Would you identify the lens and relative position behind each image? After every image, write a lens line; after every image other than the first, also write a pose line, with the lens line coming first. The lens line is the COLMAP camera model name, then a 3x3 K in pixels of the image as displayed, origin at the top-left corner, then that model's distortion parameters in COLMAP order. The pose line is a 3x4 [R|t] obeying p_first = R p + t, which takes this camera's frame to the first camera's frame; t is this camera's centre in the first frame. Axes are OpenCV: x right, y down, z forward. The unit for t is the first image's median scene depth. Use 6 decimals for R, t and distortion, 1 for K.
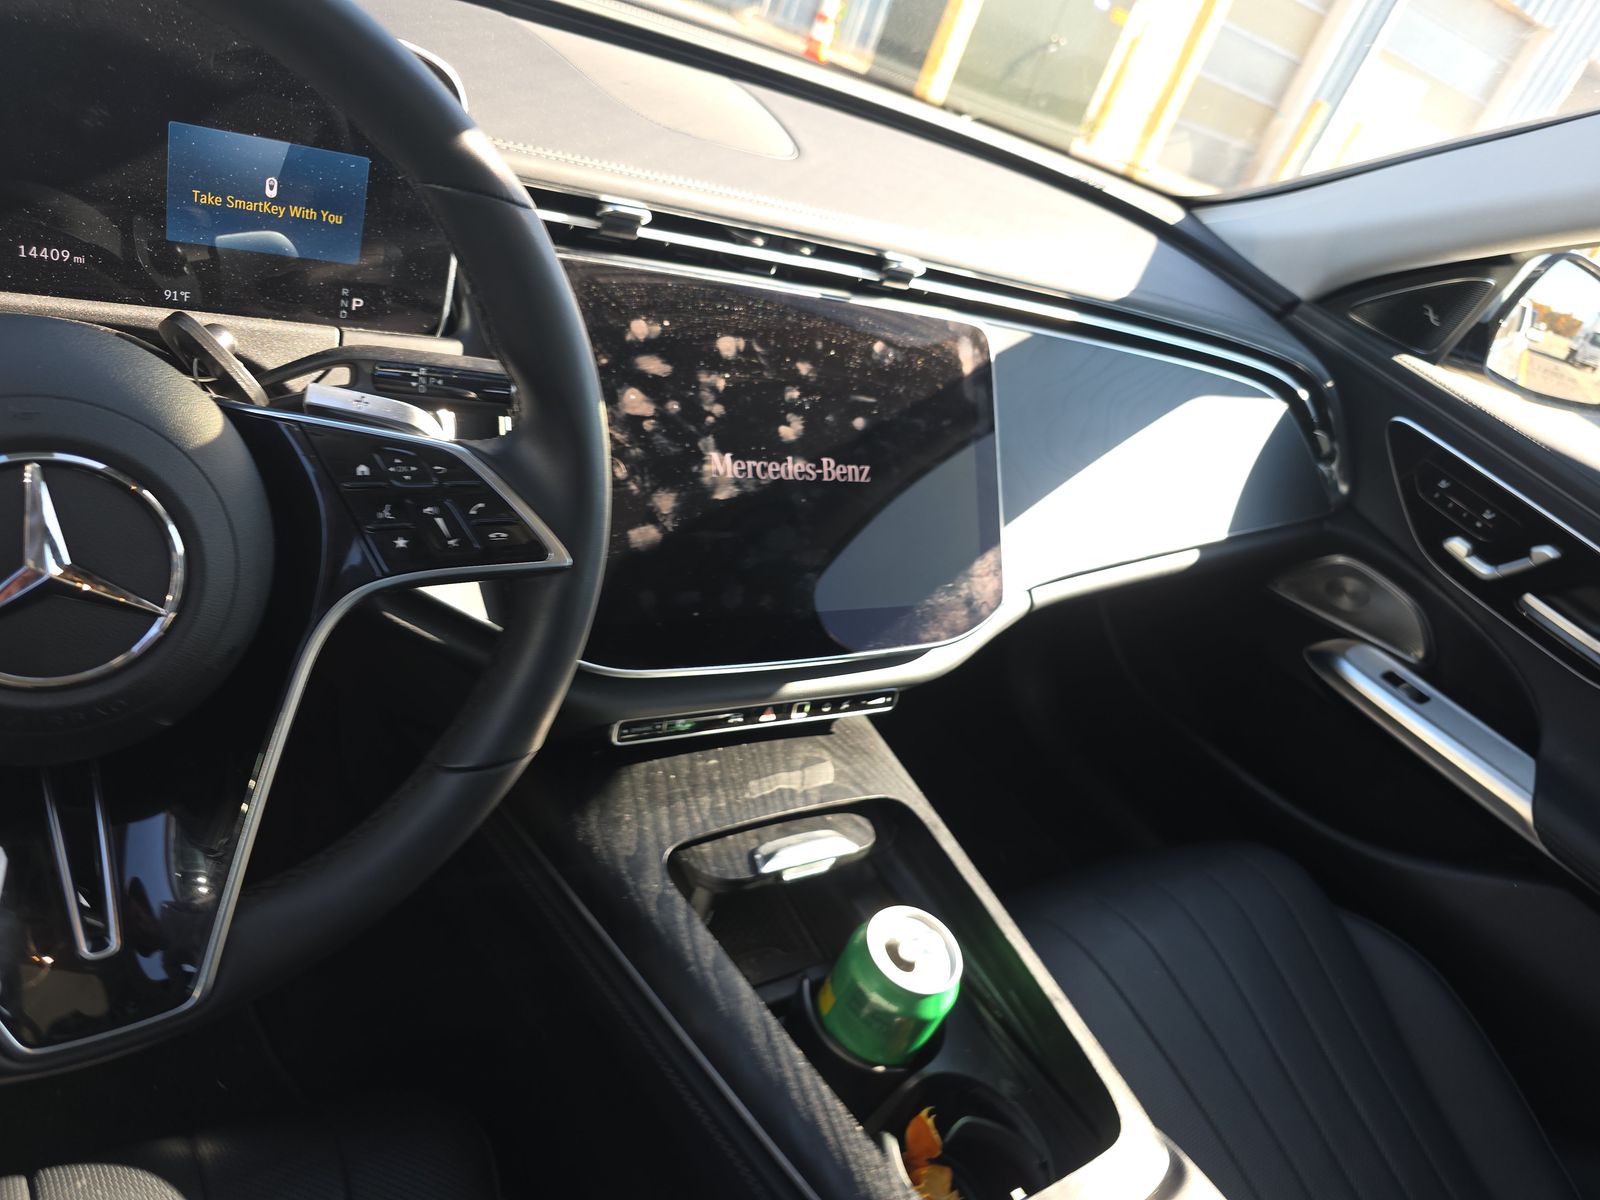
lens RADIAL K [[1115.0, 0, 777.2], [0, 1115.0, 619.4], [0, 0, 1]] dist [0.038718, -0.030769]
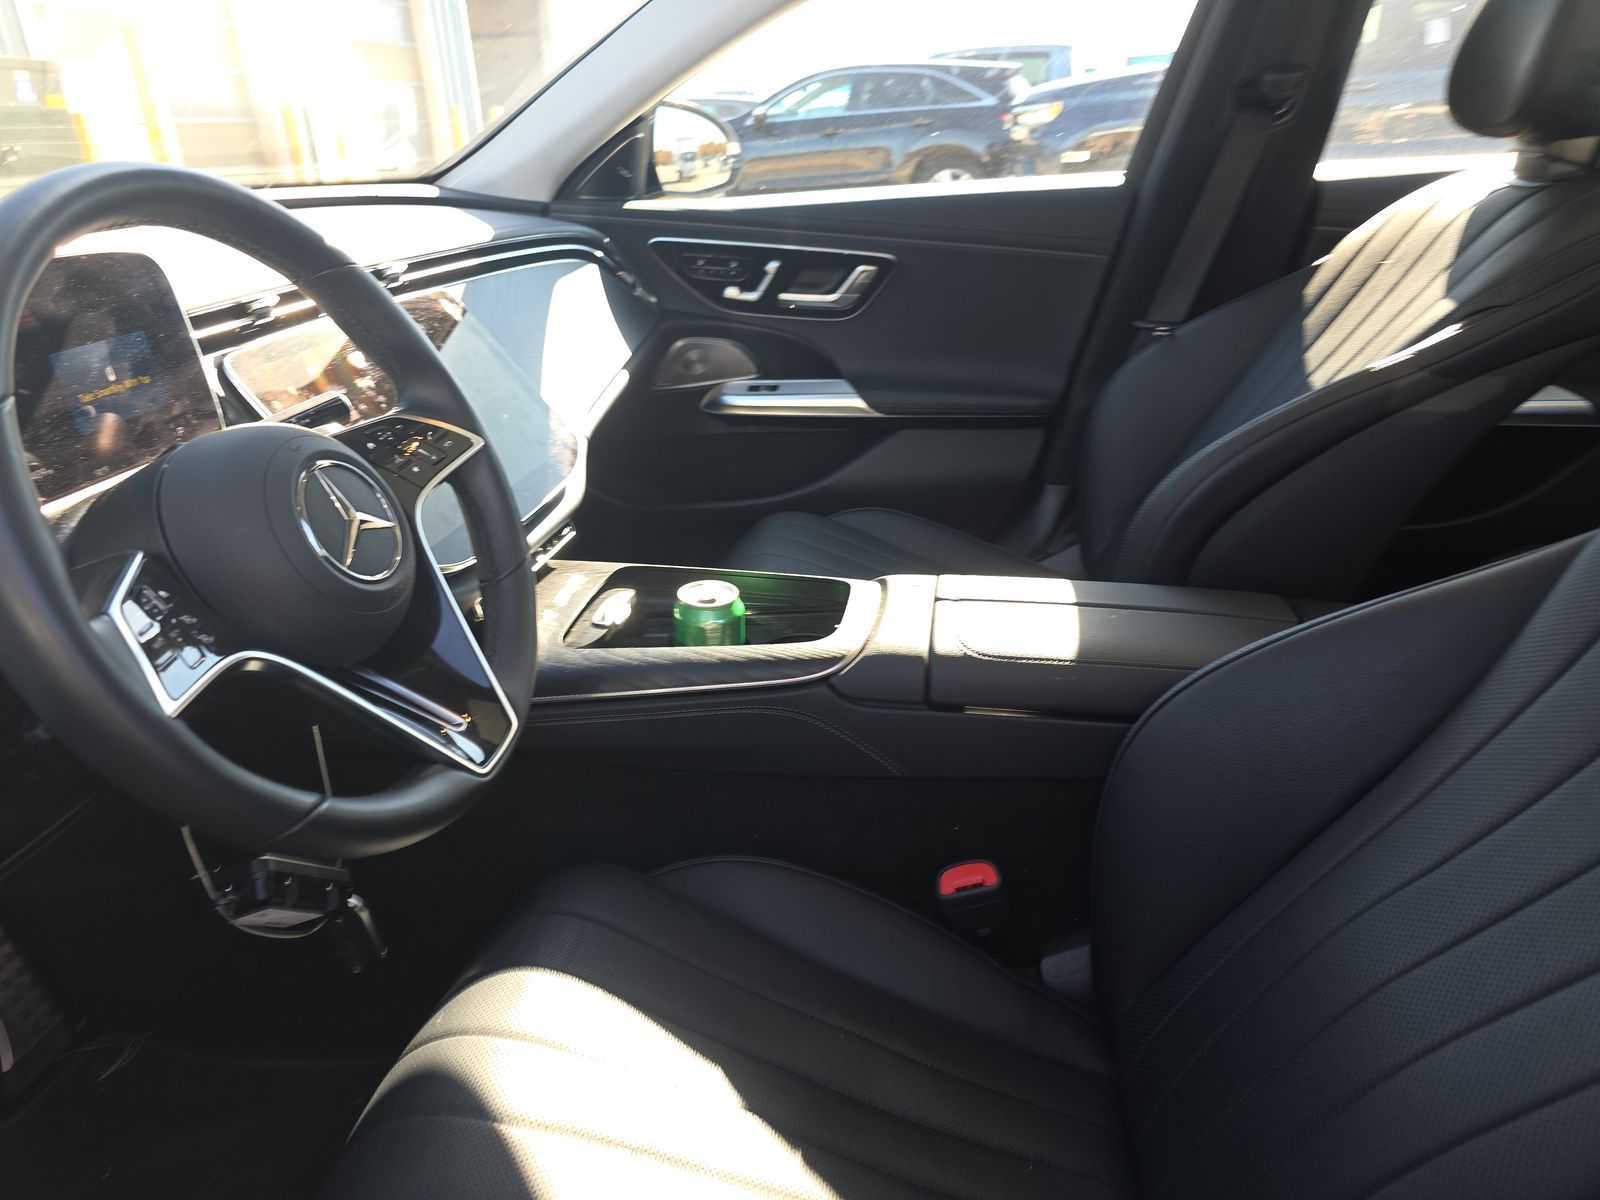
lens RADIAL K [[1115.0, 0, 794.3], [0, 1115.0, 643.7], [0, 0, 1]] dist [0.038718, -0.030769]
pose [[0.627062, -0.614095, 0.479249, -0.591752], [0.607185, 0.770730, 0.193133, 0.098494], [-0.487974, 0.169887, 0.856166, -0.443547]]
